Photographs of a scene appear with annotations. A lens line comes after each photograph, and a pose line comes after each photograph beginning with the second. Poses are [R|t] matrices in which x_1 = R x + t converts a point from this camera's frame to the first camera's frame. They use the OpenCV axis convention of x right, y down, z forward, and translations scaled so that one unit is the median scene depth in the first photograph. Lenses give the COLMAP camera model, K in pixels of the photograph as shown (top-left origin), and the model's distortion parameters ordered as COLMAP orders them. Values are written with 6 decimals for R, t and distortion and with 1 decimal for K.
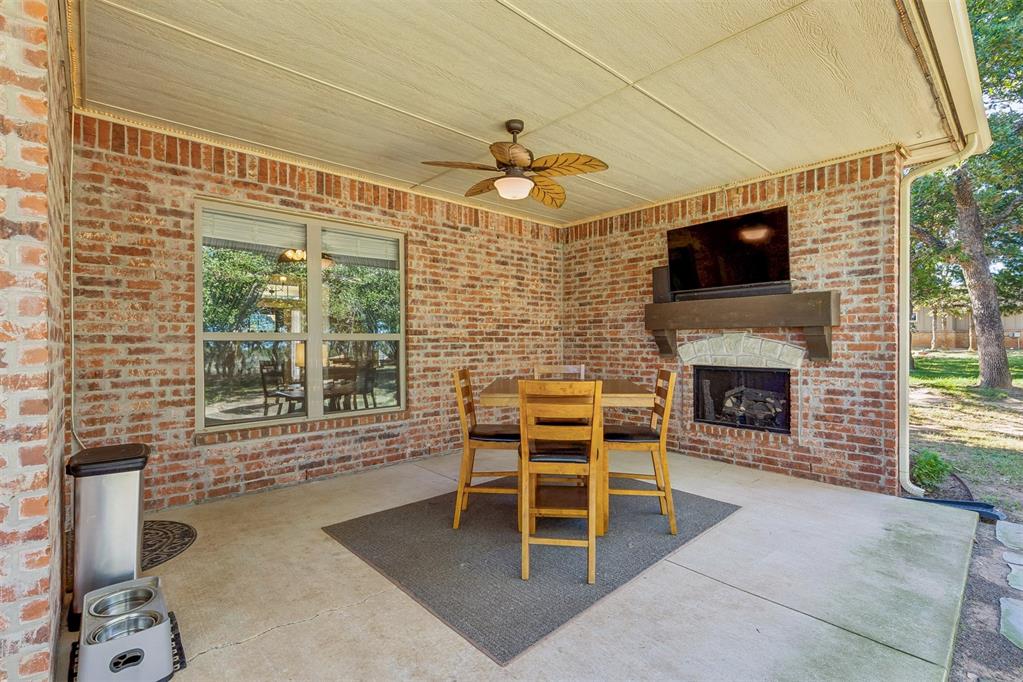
lens RADIAL K [[466.1, 0, 508.8], [0, 466.1, 340.8], [0, 0, 1]] dist [0.005585, -0.000191]
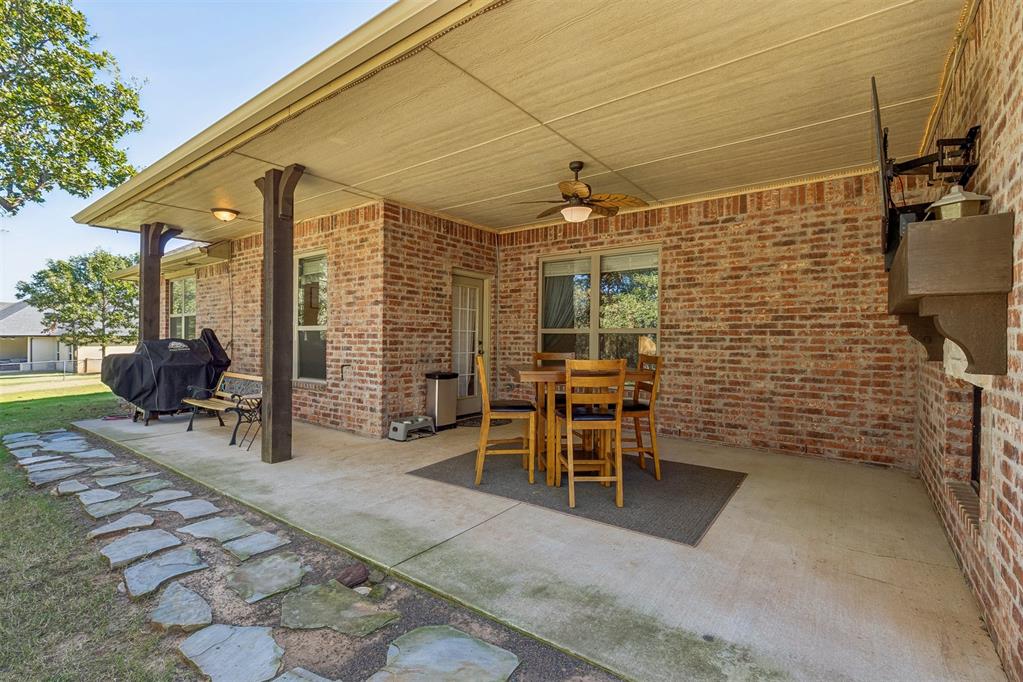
lens RADIAL K [[466.1, 0, 509.1], [0, 466.1, 337.3], [0, 0, 1]] dist [0.005585, -0.000191]
pose [[0.184001, 0.002598, -0.982923, 0.831135], [-0.009270, 0.999957, 0.000908, 0.010746], [0.982882, 0.008944, 0.184017, 0.388630]]
